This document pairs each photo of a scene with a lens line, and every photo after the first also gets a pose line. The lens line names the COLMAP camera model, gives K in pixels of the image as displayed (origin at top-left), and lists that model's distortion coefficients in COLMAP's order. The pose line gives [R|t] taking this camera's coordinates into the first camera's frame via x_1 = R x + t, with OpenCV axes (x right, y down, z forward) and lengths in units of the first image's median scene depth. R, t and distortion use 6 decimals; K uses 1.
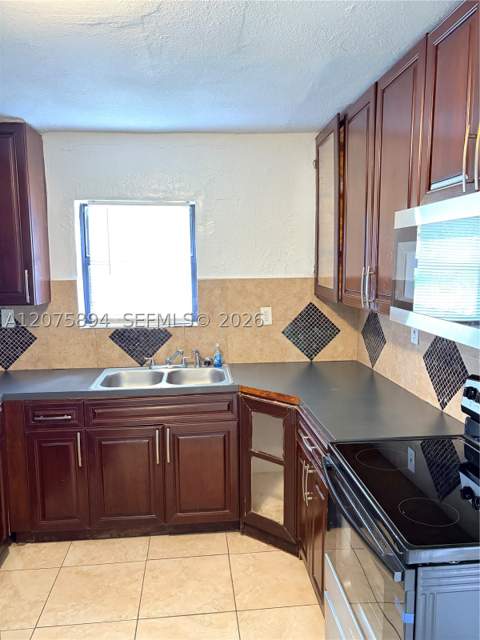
lens RADIAL K [[487.2, 0, 241.9], [0, 487.2, 319.2], [0, 0, 1]] dist [0.038138, -0.034755]
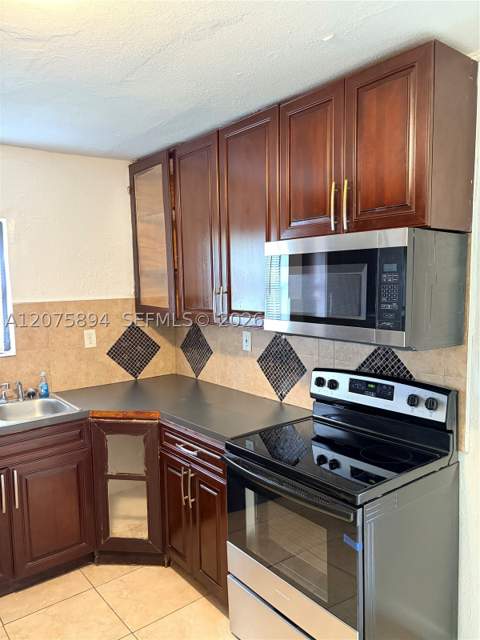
lens RADIAL K [[487.2, 0, 244.2], [0, 487.2, 321.6], [0, 0, 1]] dist [0.038138, -0.034755]
pose [[0.845206, -0.057491, 0.531339, -0.250863], [0.077179, 0.996906, -0.014904, -0.002645], [-0.528838, 0.053605, 0.847028, 0.000666]]
